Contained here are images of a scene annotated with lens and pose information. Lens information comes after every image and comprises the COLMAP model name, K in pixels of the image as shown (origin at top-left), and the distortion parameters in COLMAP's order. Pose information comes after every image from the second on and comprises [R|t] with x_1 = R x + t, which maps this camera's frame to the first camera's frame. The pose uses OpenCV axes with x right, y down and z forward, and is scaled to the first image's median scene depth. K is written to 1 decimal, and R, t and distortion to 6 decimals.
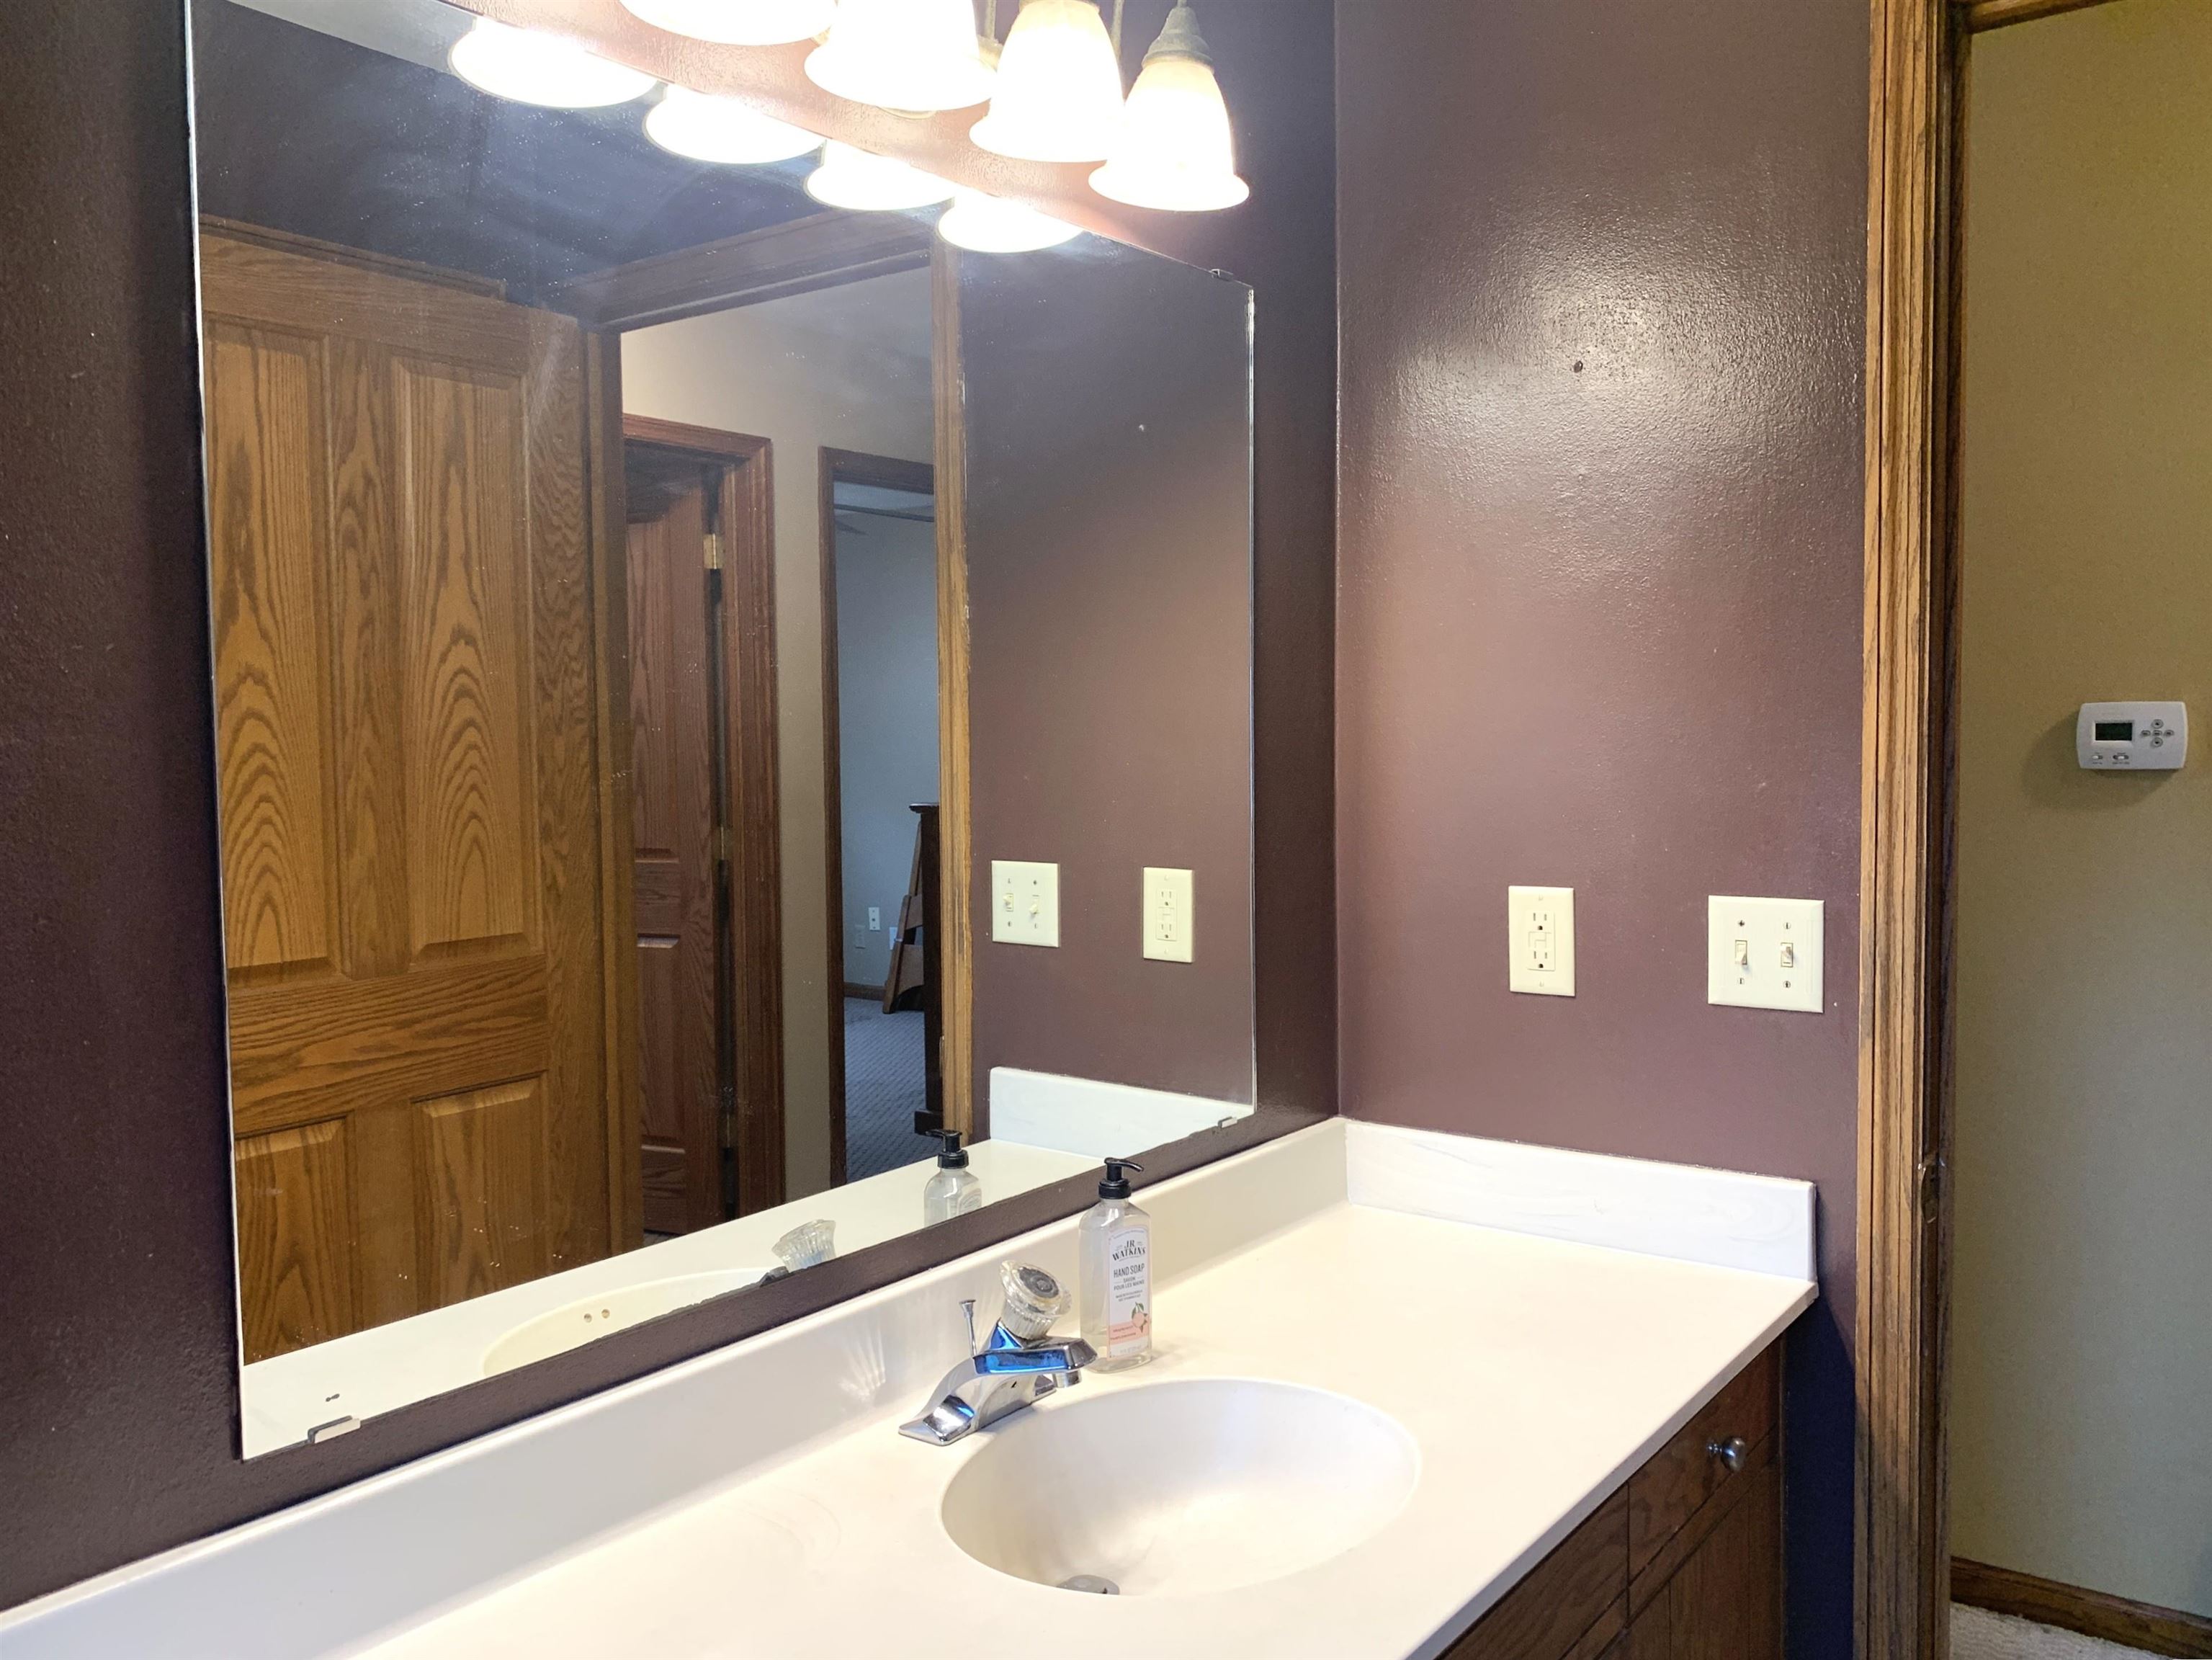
lens RADIAL K [[1825.1, 0, 1111.9], [0, 1825.1, 833.4], [0, 0, 1]] dist [0.026000, -0.009618]
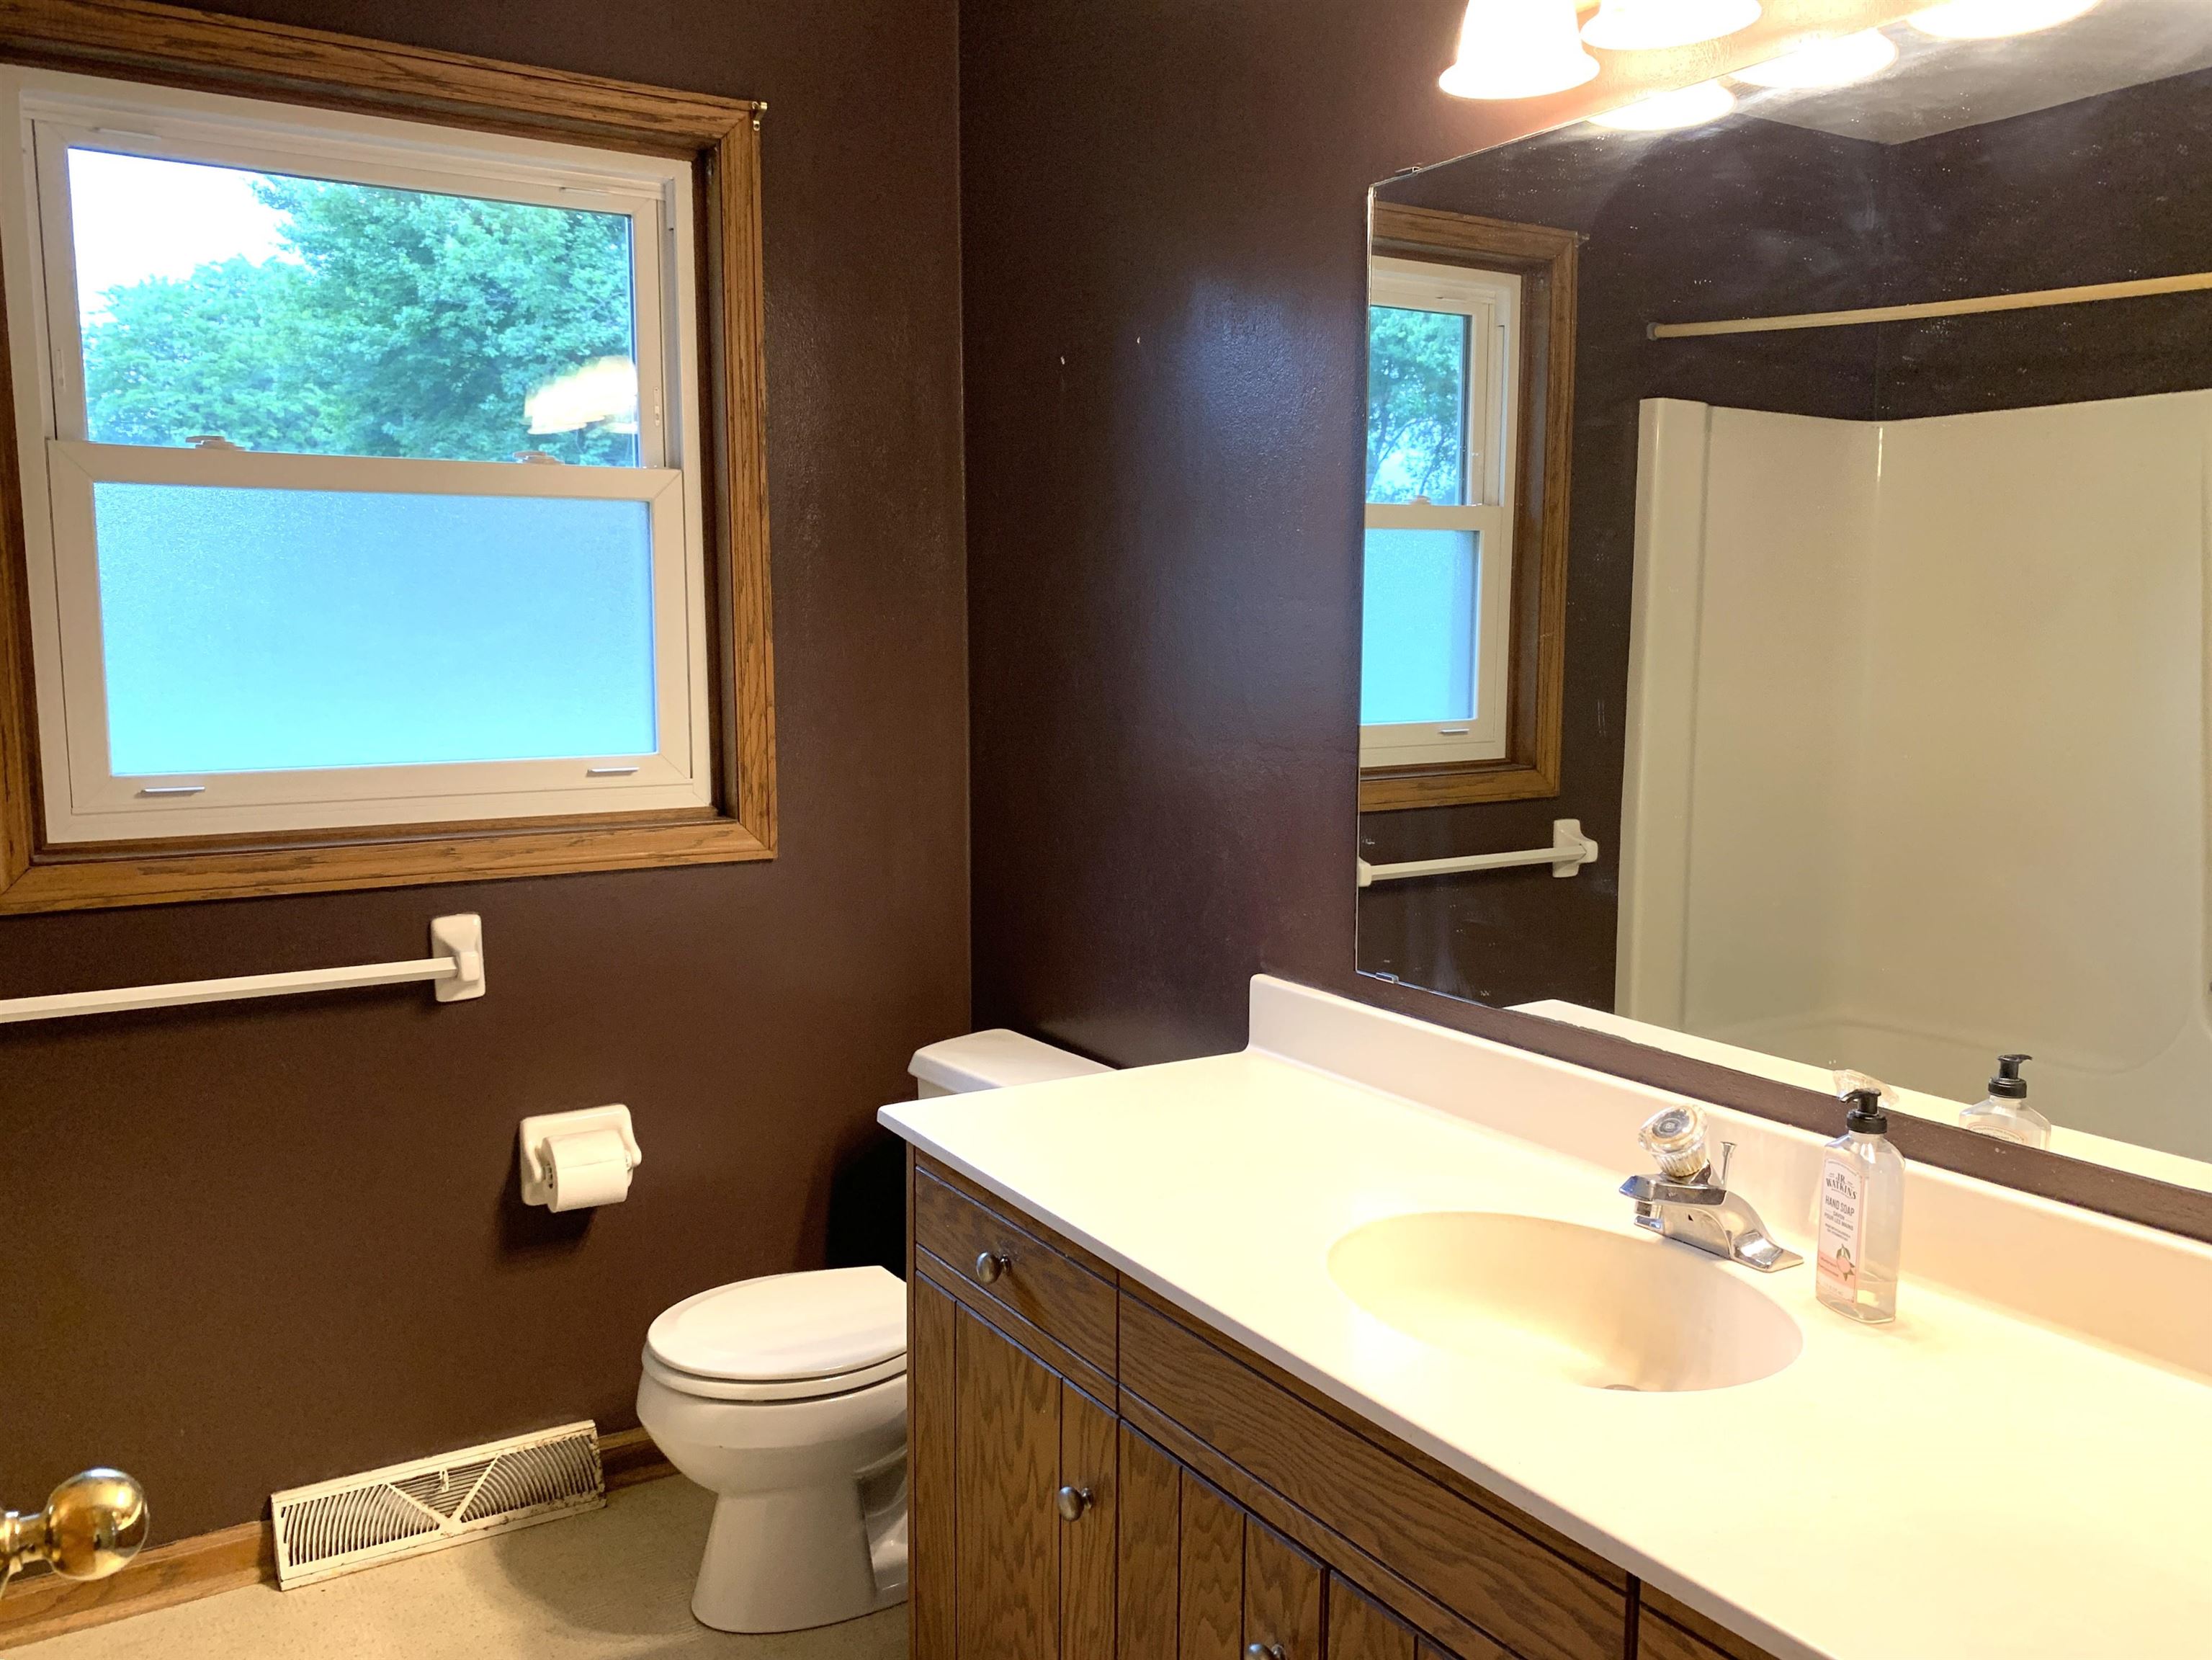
lens RADIAL K [[1825.1, 0, 1111.9], [0, 1825.1, 833.4], [0, 0, 1]] dist [0.026000, -0.009618]
pose [[-0.377687, 0.126552, -0.917244, 1.014948], [-0.050448, 0.986332, 0.156856, -0.074132], [0.924558, 0.105516, -0.366140, 1.029591]]
